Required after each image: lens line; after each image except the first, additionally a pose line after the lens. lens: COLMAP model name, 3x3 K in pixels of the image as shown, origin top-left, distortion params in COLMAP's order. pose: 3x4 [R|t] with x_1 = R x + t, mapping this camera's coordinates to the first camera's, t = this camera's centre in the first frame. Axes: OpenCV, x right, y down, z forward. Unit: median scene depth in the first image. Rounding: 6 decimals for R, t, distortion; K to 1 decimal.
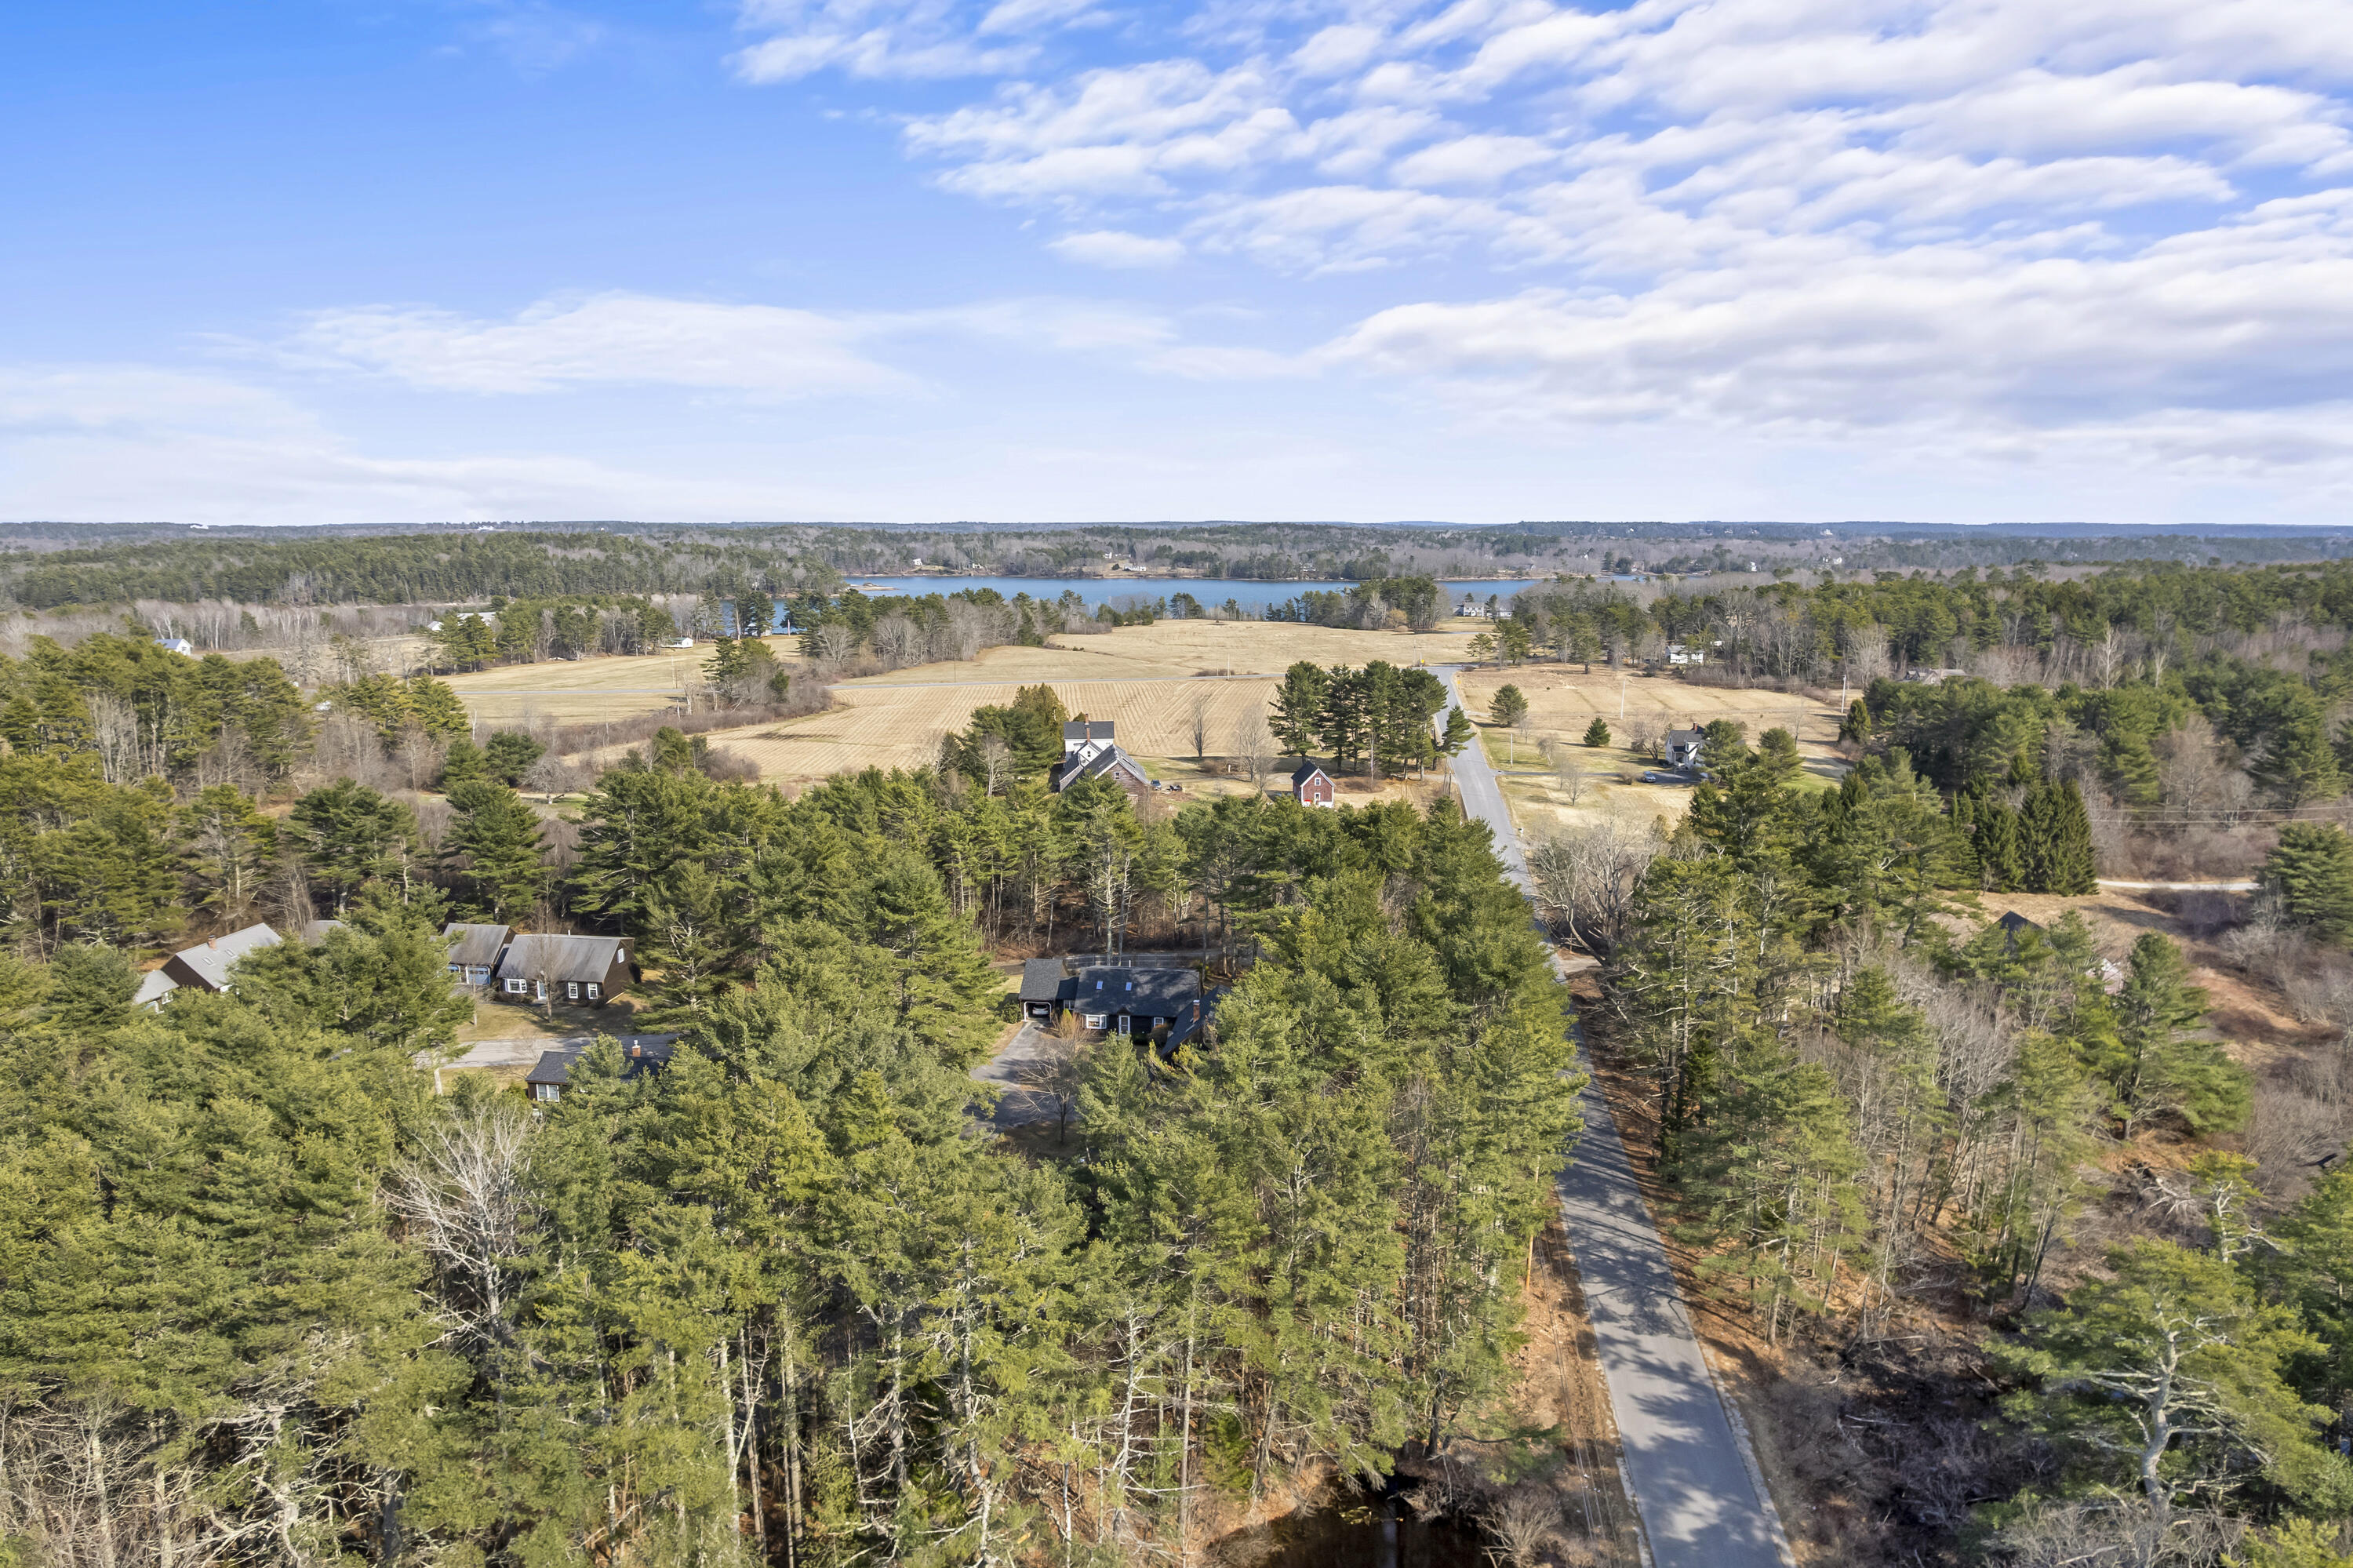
lens RADIAL K [[1513.9, 0, 1176.5], [0, 1513.9, 784.0], [0, 0, 1]] dist [-0.054117, 0.031678]
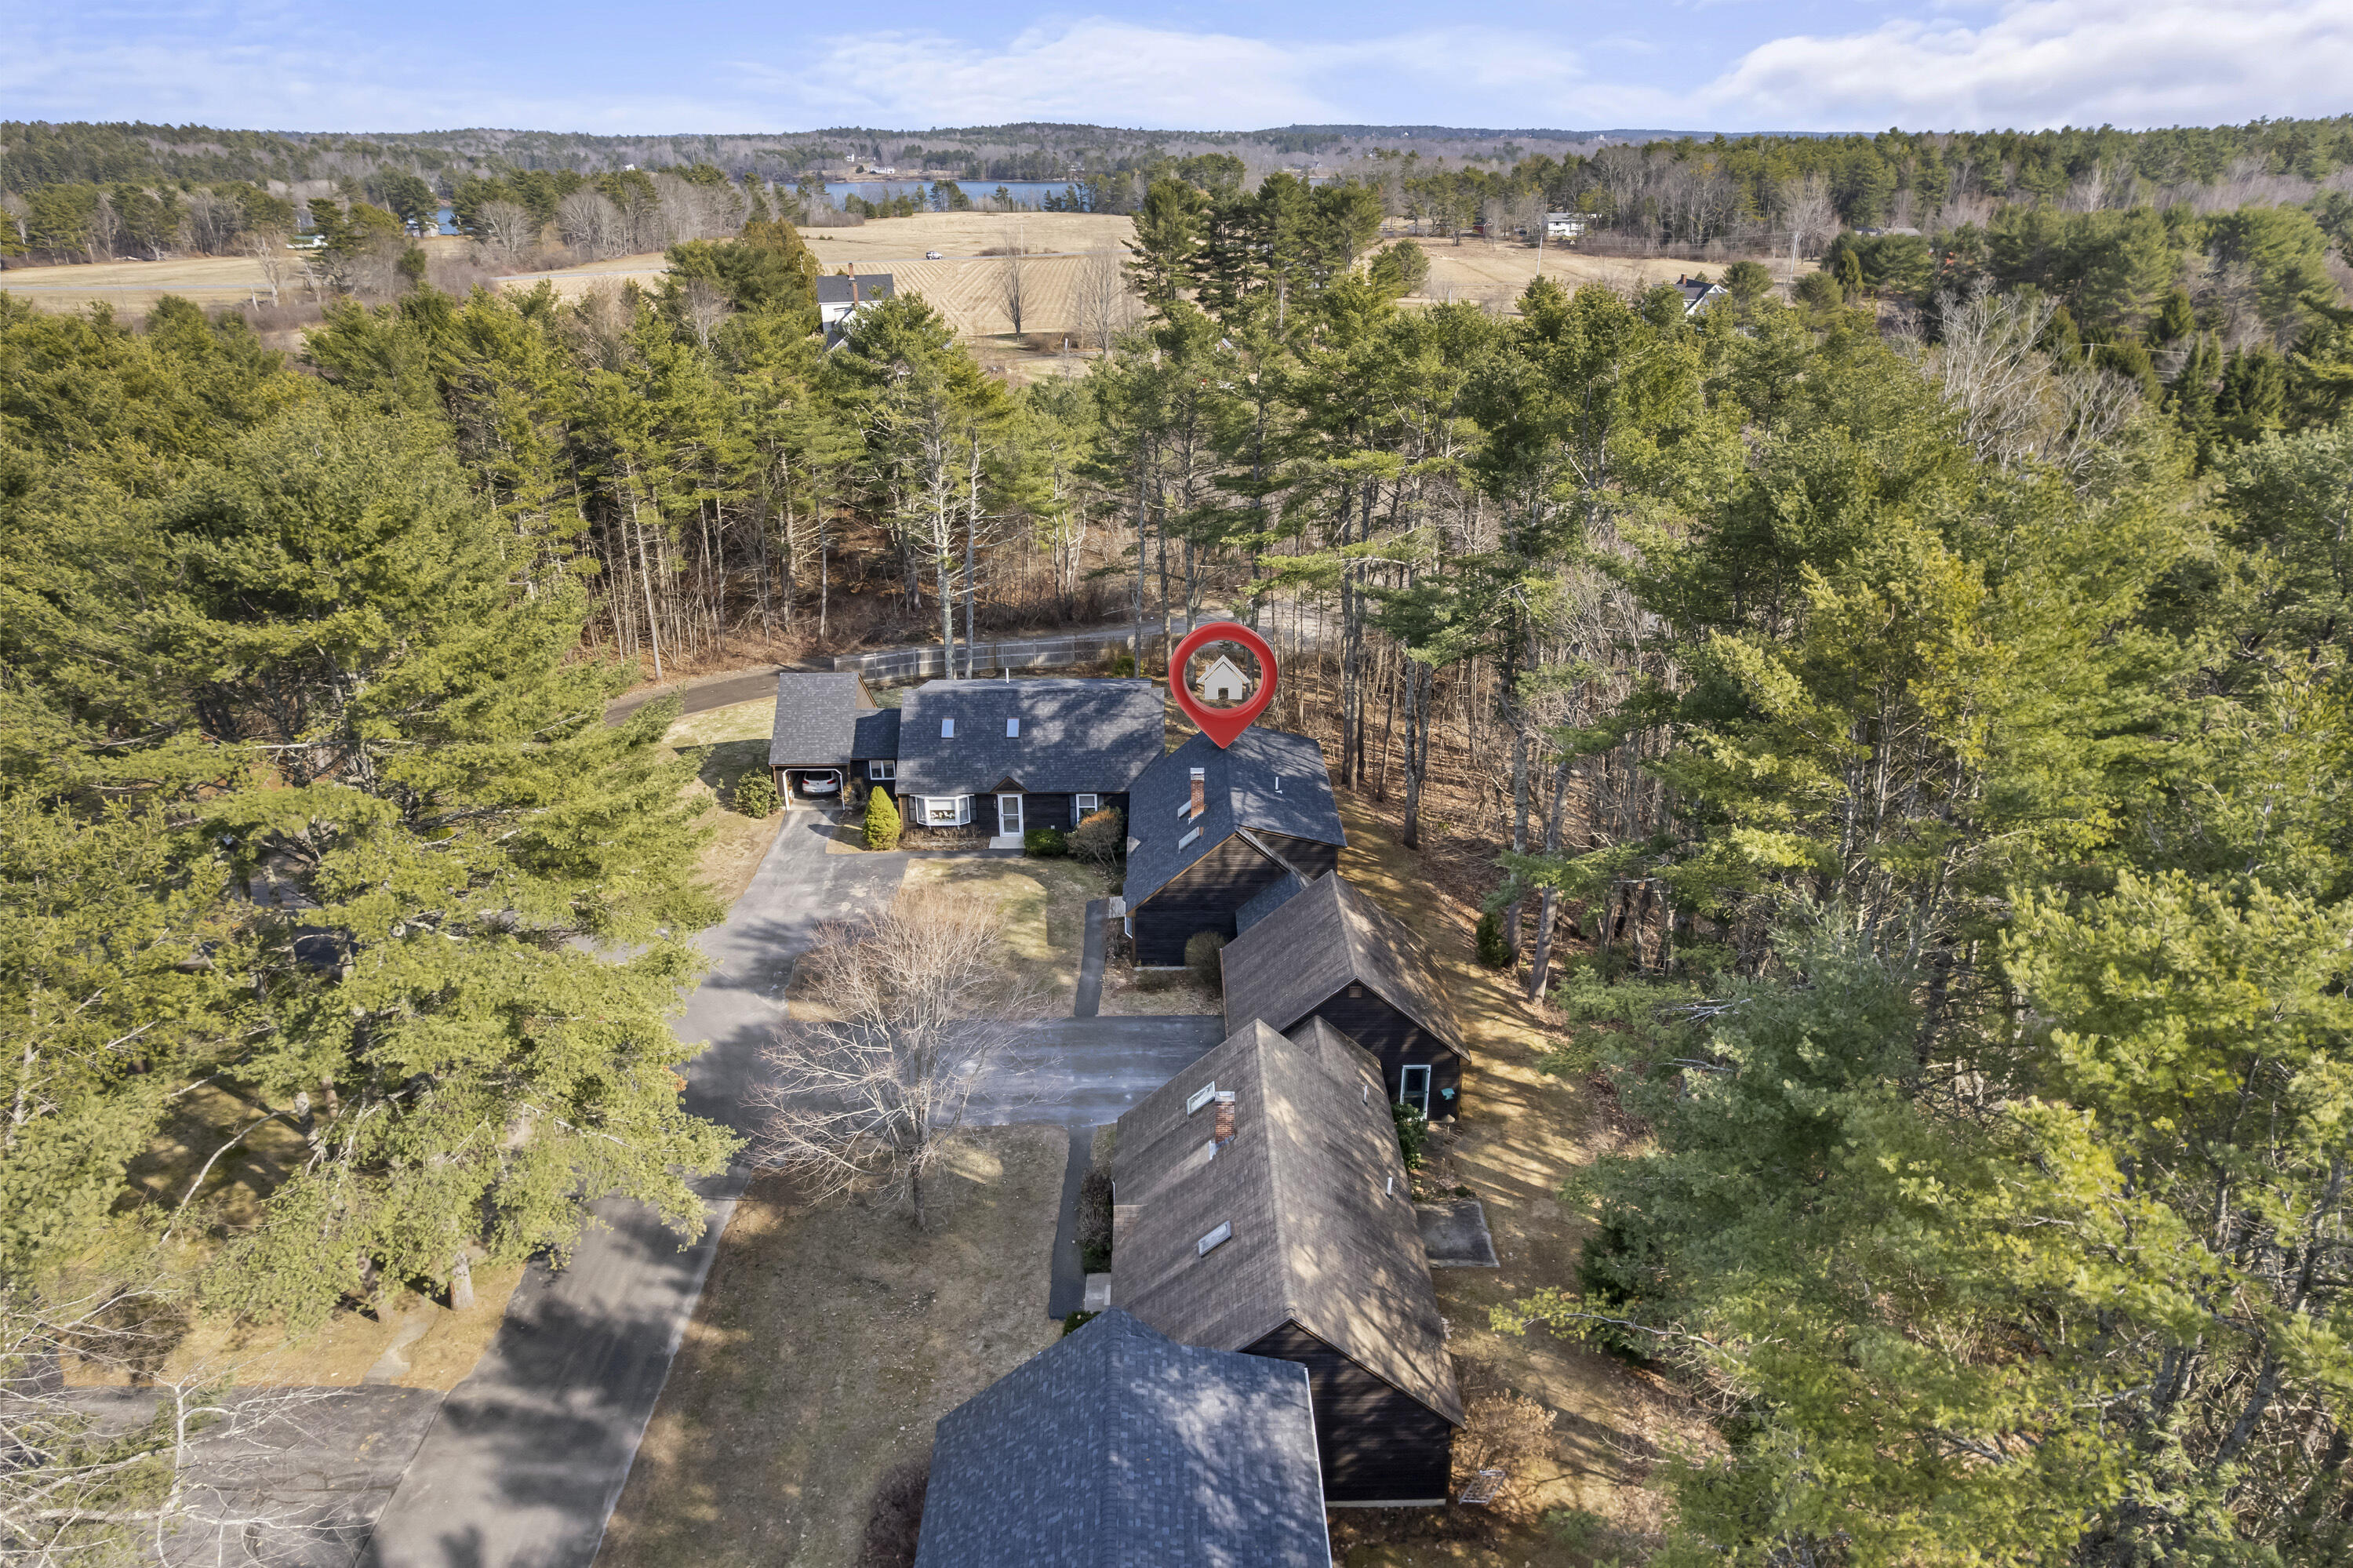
lens RADIAL K [[1513.9, 0, 1176.5], [0, 1513.9, 784.0], [0, 0, 1]] dist [-0.054117, 0.031678]
pose [[0.987950, -0.063202, 0.141283, -0.026072], [0.028120, 0.970930, 0.237708, 0.023387], [-0.152200, -0.230870, 0.961007, 0.296341]]
